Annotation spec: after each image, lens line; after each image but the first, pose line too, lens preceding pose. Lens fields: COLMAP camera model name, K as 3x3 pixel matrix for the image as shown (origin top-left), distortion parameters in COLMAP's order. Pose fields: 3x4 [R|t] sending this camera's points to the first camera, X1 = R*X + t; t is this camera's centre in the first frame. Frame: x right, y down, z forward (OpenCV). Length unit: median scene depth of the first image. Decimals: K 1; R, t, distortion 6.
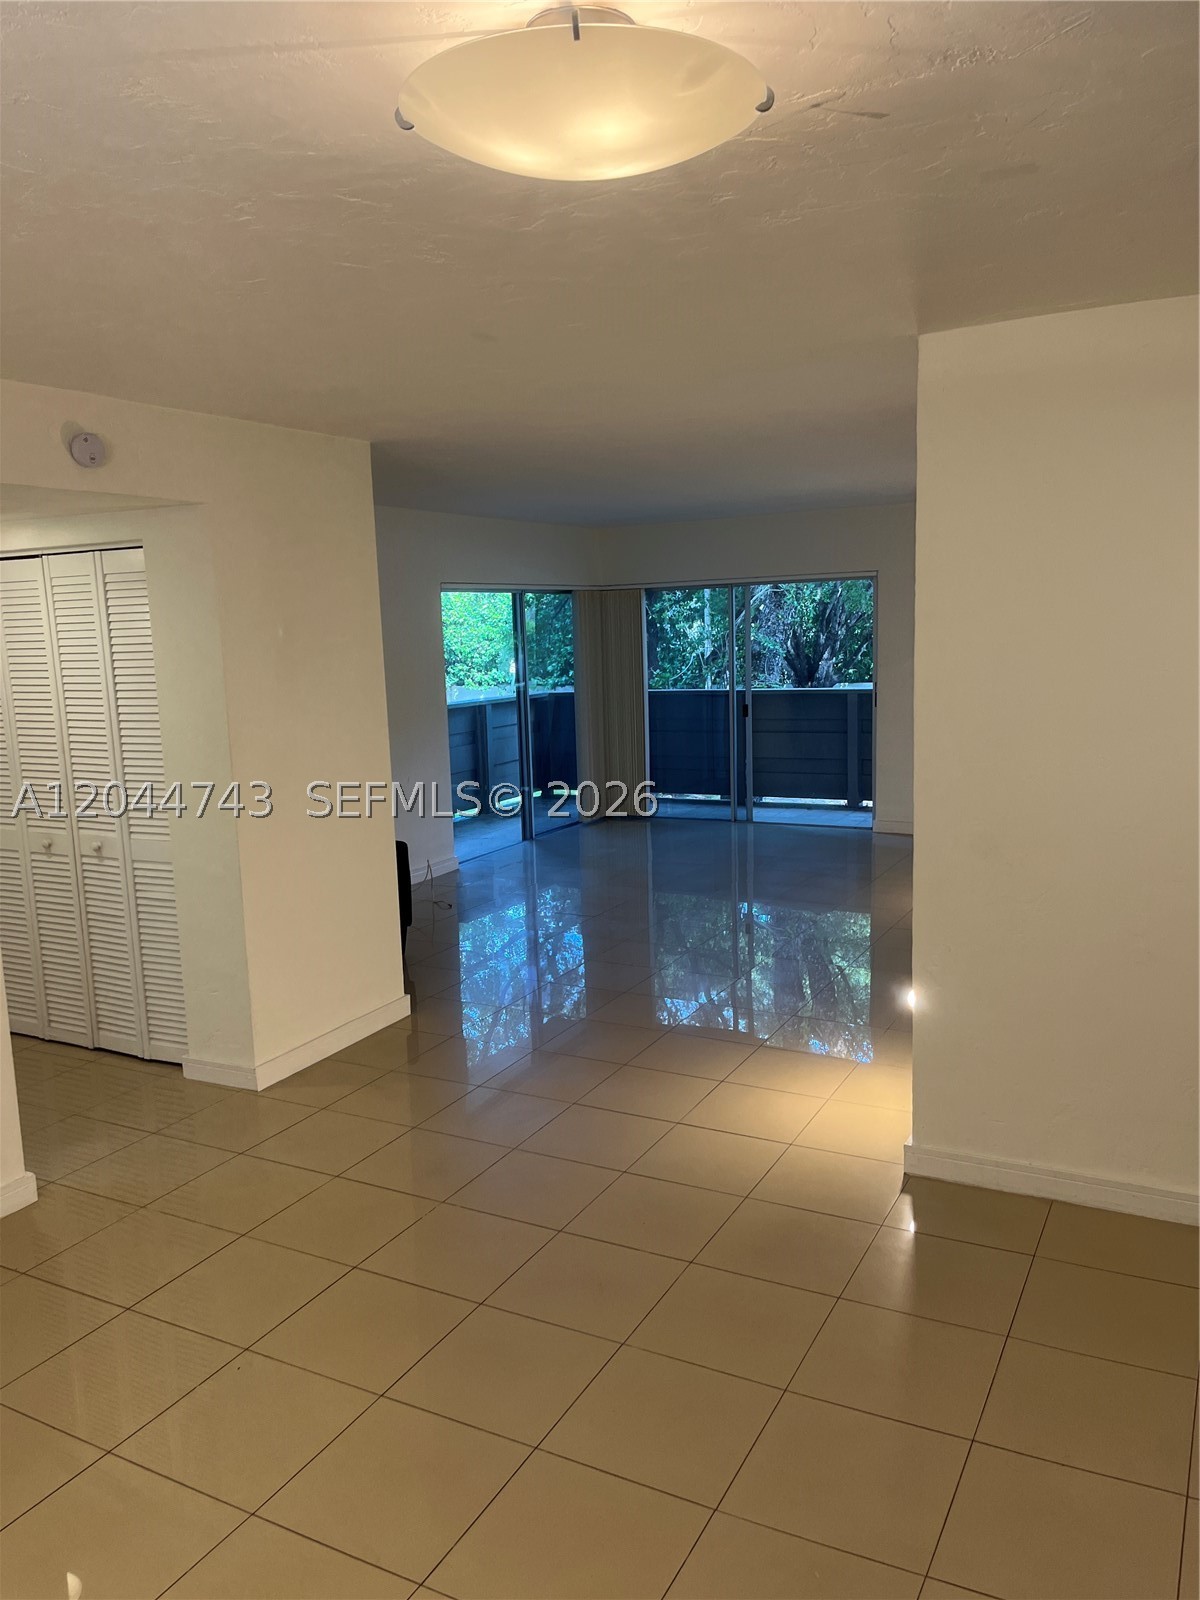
lens RADIAL K [[1212.4, 0, 598.8], [0, 1212.4, 836.8], [0, 0, 1]] dist [0.047031, -0.058869]
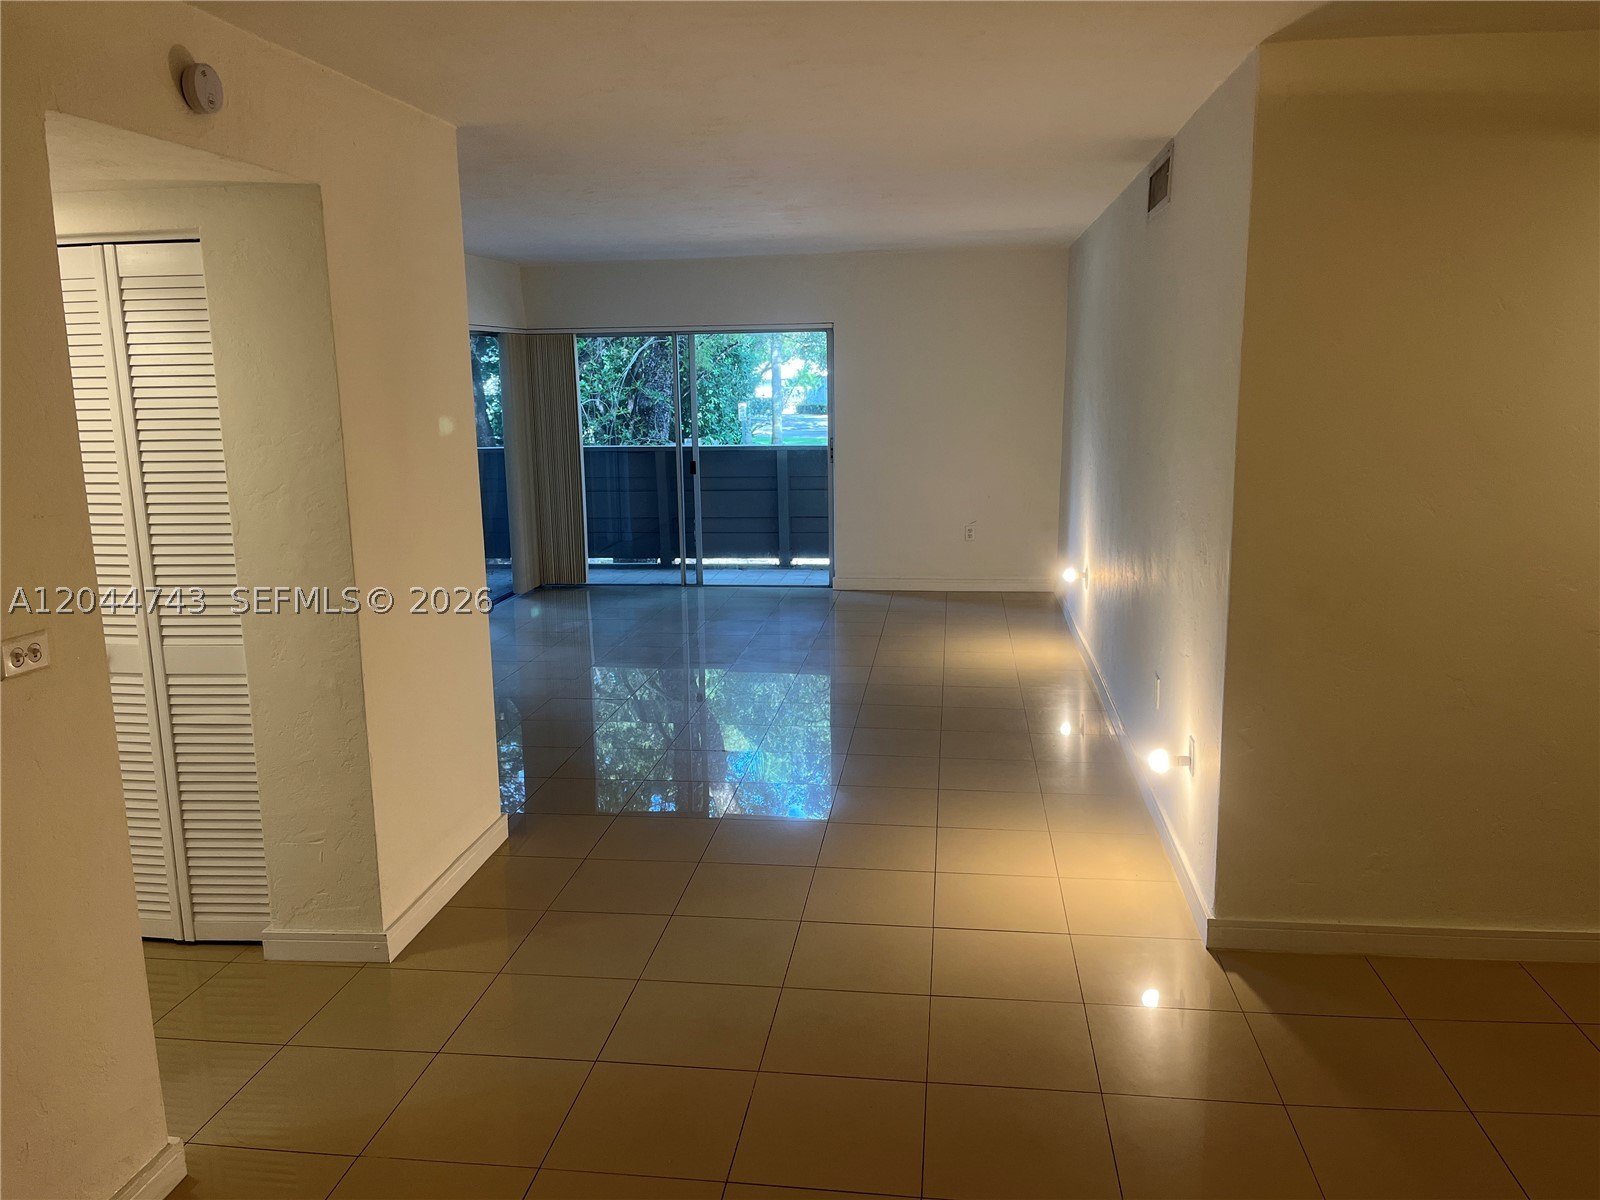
lens RADIAL K [[1212.4, 0, 805.3], [0, 1212.4, 614.5], [0, 0, 1]] dist [0.047031, -0.058869]
pose [[0.932545, -0.052373, 0.357234, -0.200034], [0.047437, 0.998619, 0.022571, -0.010387], [-0.357923, -0.004102, 0.933742, 0.126249]]
